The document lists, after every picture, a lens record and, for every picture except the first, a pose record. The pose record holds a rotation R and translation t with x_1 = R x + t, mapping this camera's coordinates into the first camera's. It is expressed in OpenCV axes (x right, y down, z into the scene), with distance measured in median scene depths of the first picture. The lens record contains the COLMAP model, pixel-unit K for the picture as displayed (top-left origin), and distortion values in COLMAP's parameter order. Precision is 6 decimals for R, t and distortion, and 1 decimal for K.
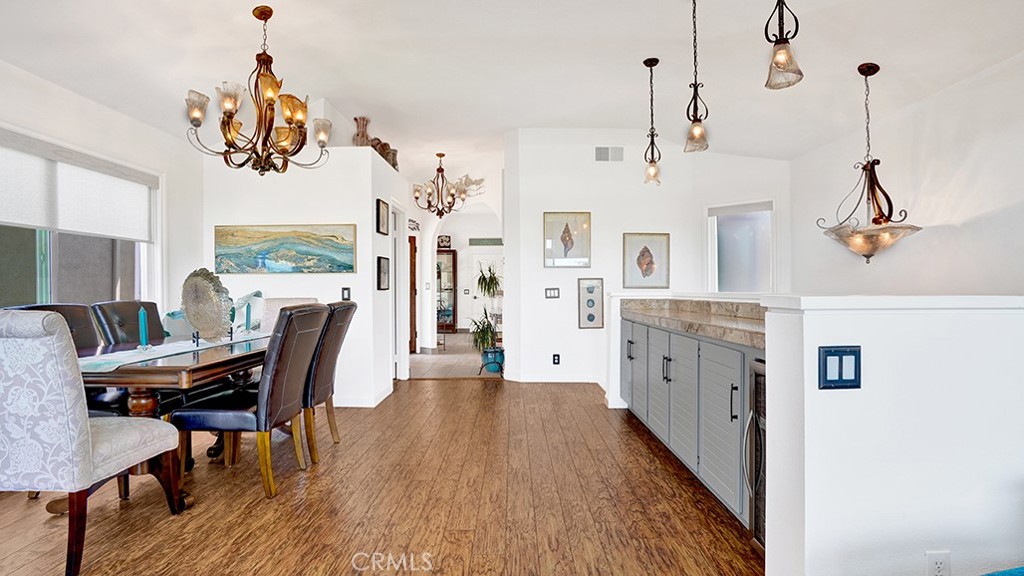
lens RADIAL K [[471.8, 0, 512.0], [0, 471.8, 288.0], [0, 0, 1]] dist [-0.059281, 0.023375]
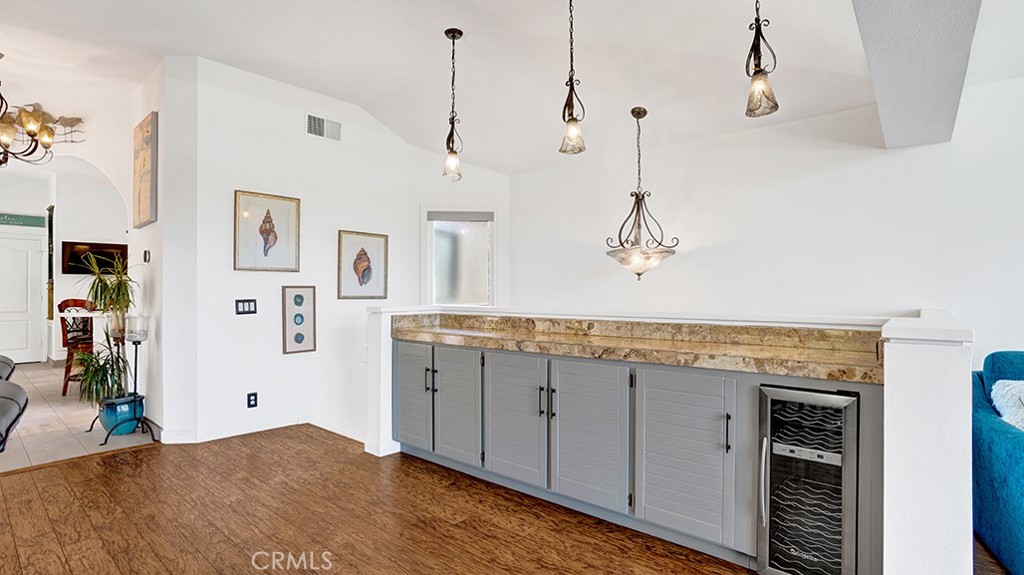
lens RADIAL K [[490.6, 0, 512.0], [0, 490.6, 287.5], [0, 0, 1]] dist [-0.062807, 0.026365]
pose [[0.665660, 0.007115, 0.746221, -0.187509], [-0.003404, 0.999973, -0.006497, -0.014482], [-0.746247, 0.001785, 0.665666, 0.226517]]
